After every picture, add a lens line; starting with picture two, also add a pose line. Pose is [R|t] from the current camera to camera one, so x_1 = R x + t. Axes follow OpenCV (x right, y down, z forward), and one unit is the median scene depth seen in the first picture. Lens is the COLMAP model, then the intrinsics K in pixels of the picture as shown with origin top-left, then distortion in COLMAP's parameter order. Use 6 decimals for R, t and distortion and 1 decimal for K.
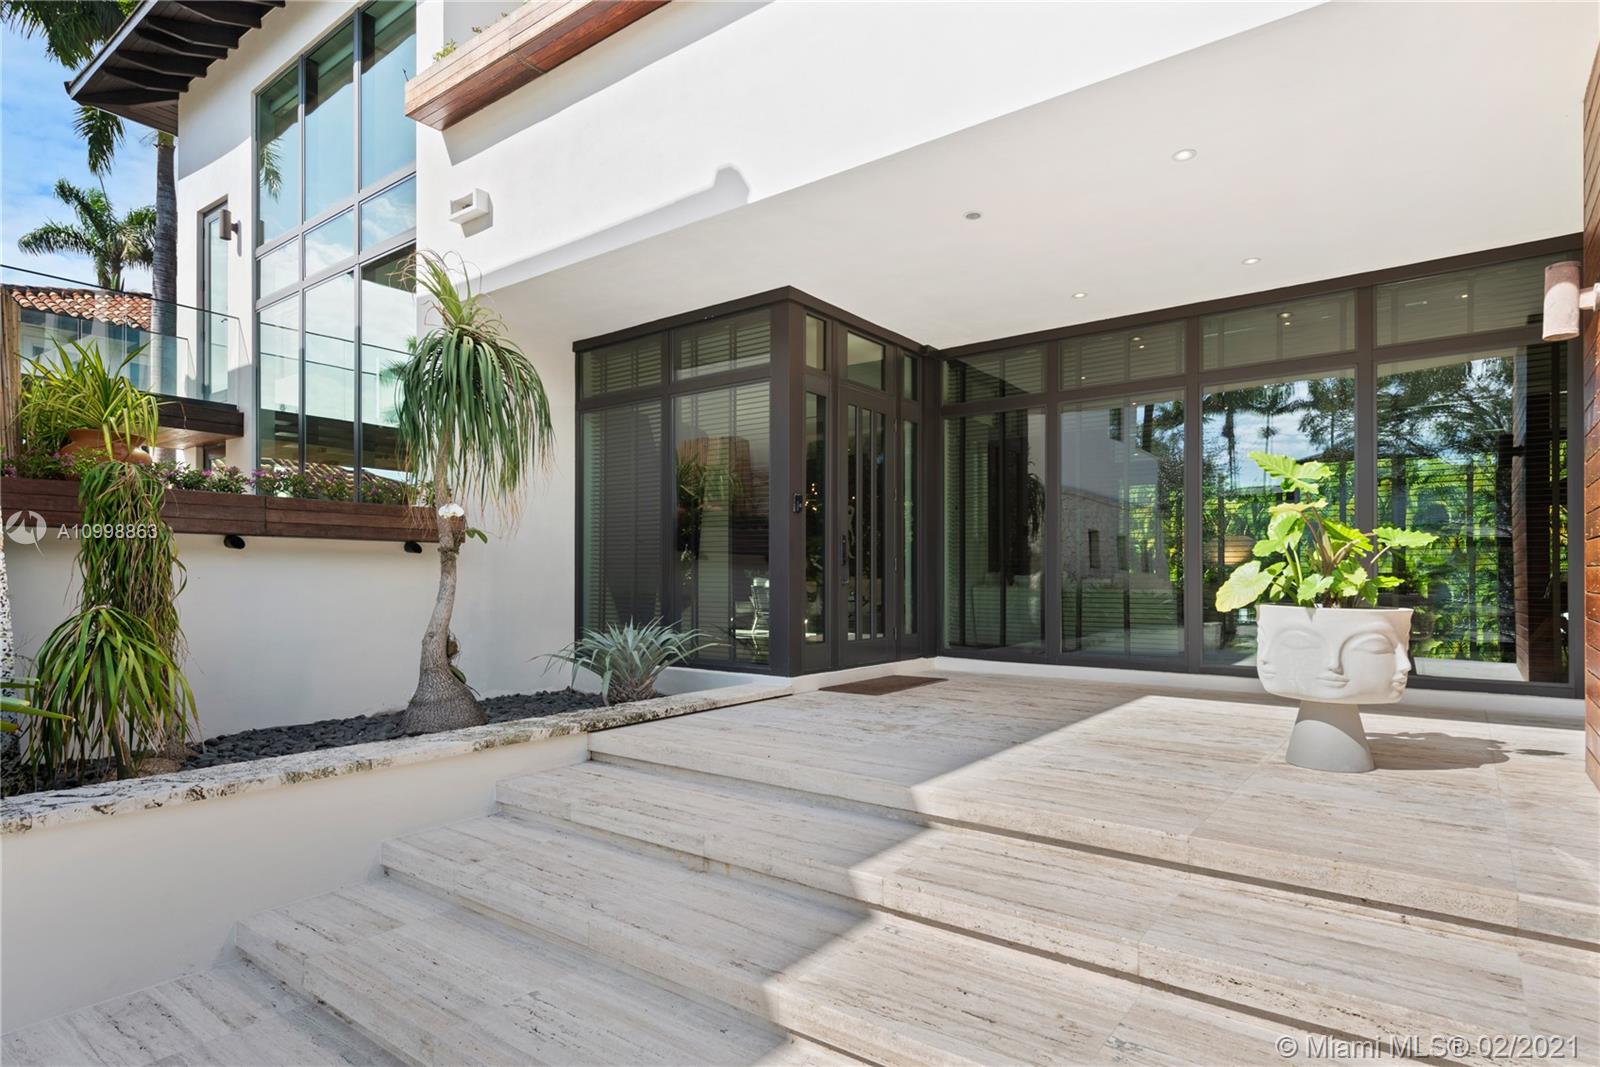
lens RADIAL K [[860.0, 0, 808.4], [0, 860.0, 571.3], [0, 0, 1]] dist [0.004493, 0.000587]
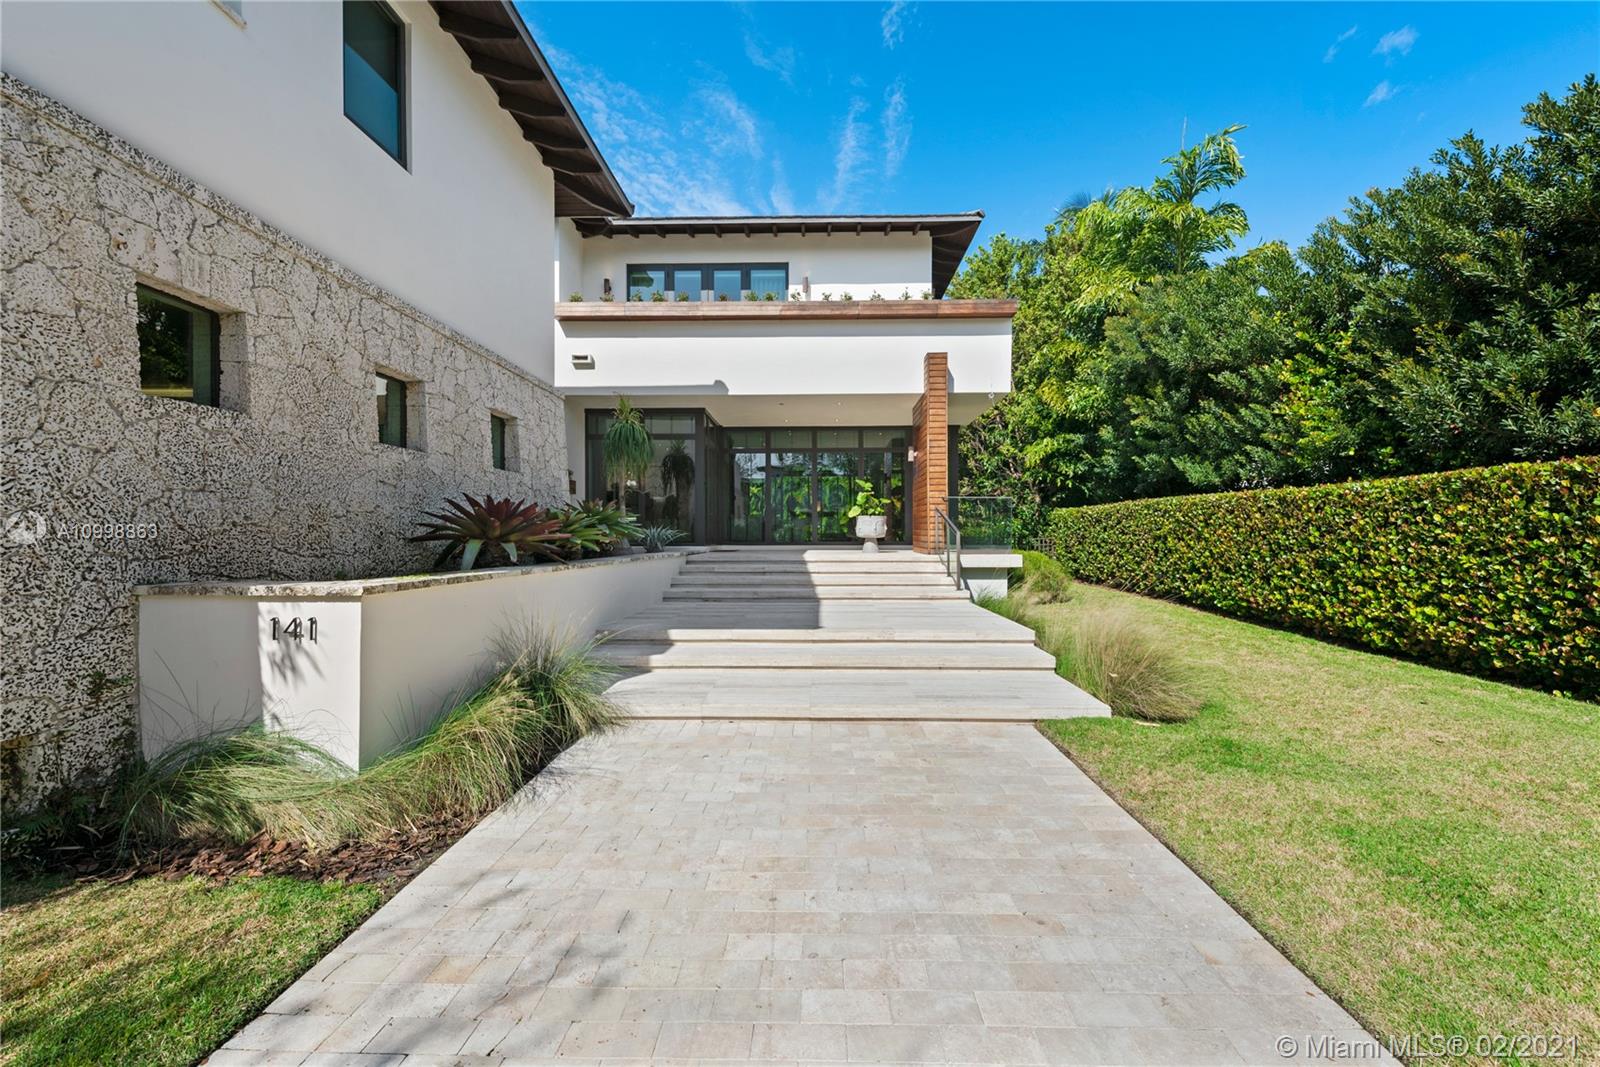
lens RADIAL K [[638.1, 0, 815.6], [0, 638.1, 538.3], [0, 0, 1]] dist [0.008245, -0.001043]
pose [[0.806114, -0.003624, 0.591749, -1.222700], [0.000310, 0.999984, 0.005703, 0.106790], [-0.591760, -0.004414, 0.806102, -1.146653]]
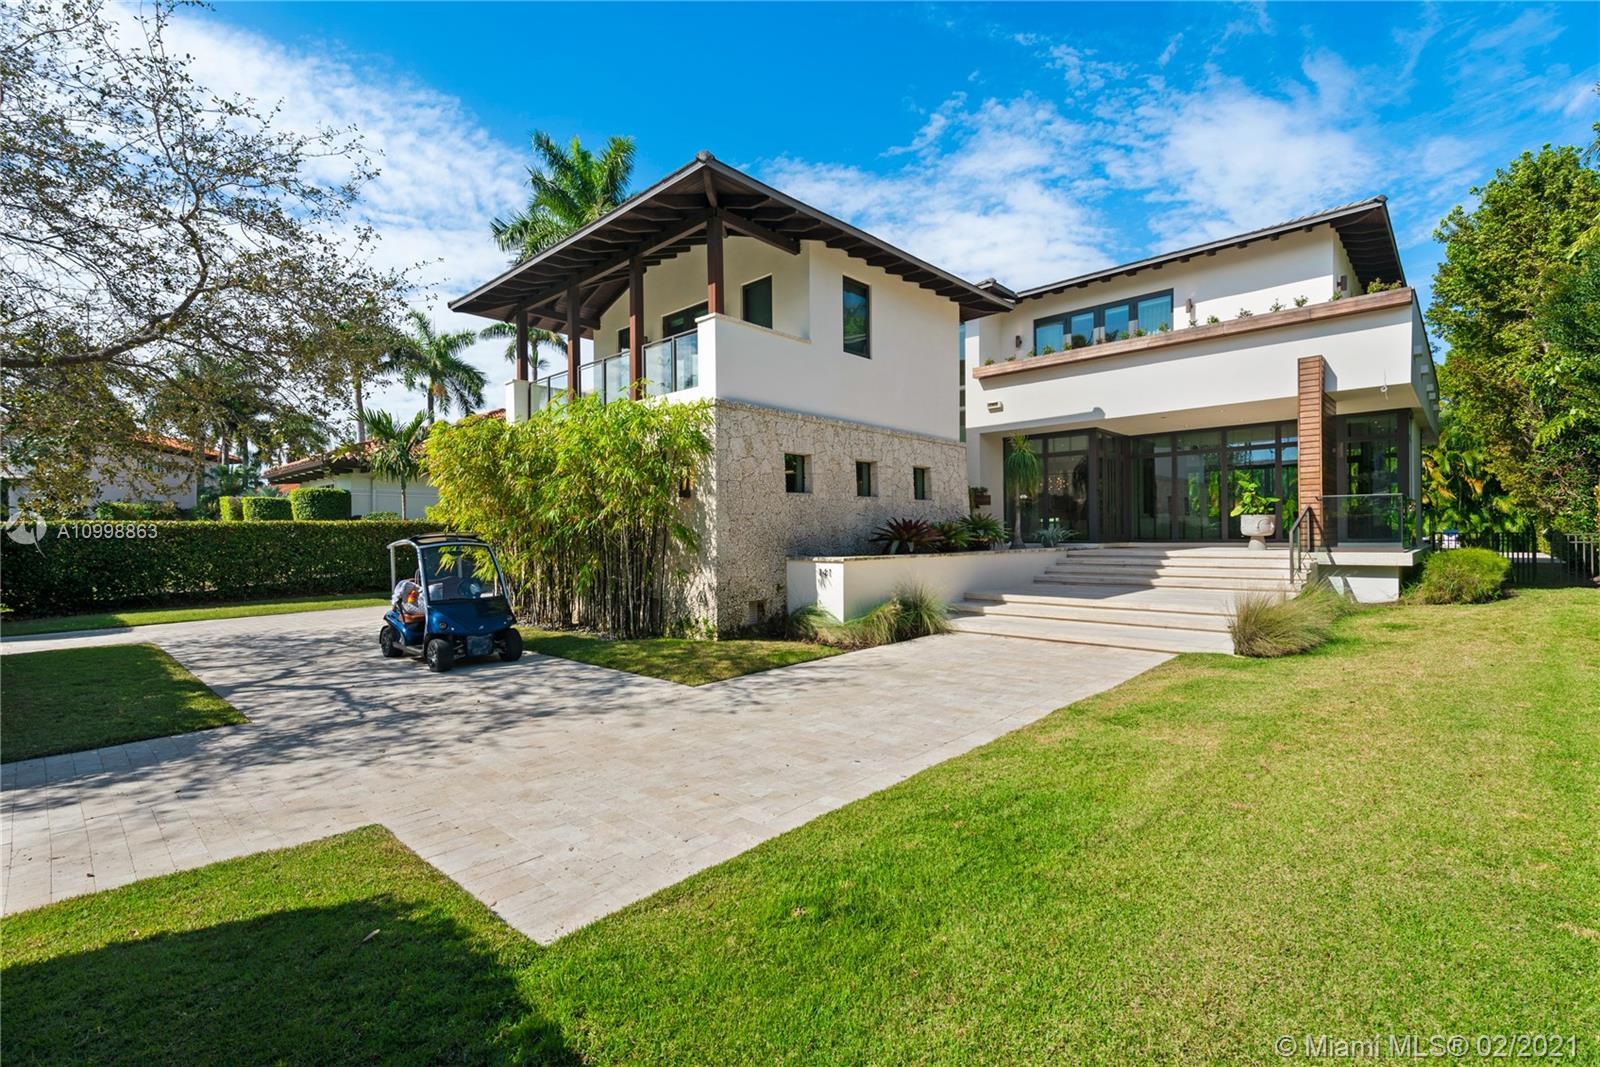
lens RADIAL K [[717.2, 0, 794.2], [0, 717.2, 526.4], [0, 0, 1]] dist [0.011266, 0.000331]
pose [[0.993459, -0.012000, -0.113559, -1.111715], [0.011276, 0.999912, -0.007013, 0.079414], [0.113633, 0.005687, 0.993507, -2.439674]]
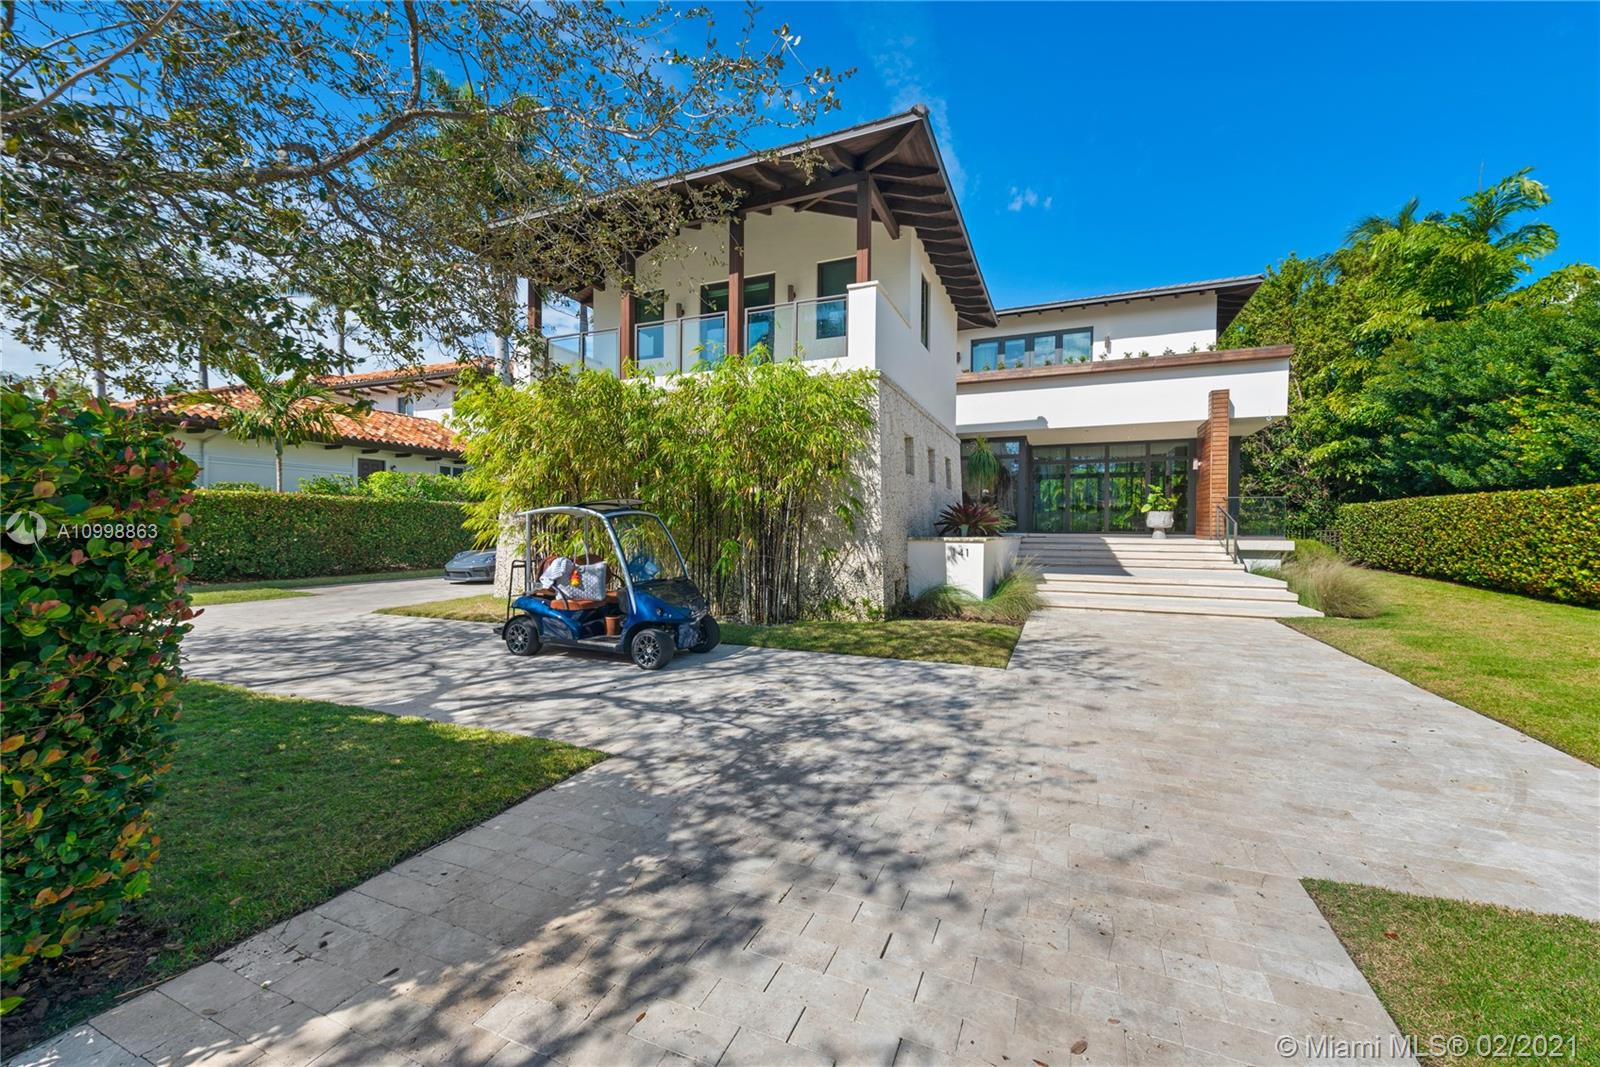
lens RADIAL K [[638.1, 0, 802.5], [0, 638.1, 537.7], [0, 0, 1]] dist [0.008245, -0.001043]
pose [[0.969695, 0.003315, 0.244298, -2.230007], [-0.007372, 0.999850, 0.015692, 0.133146], [-0.244209, -0.017018, 0.969573, -2.080427]]
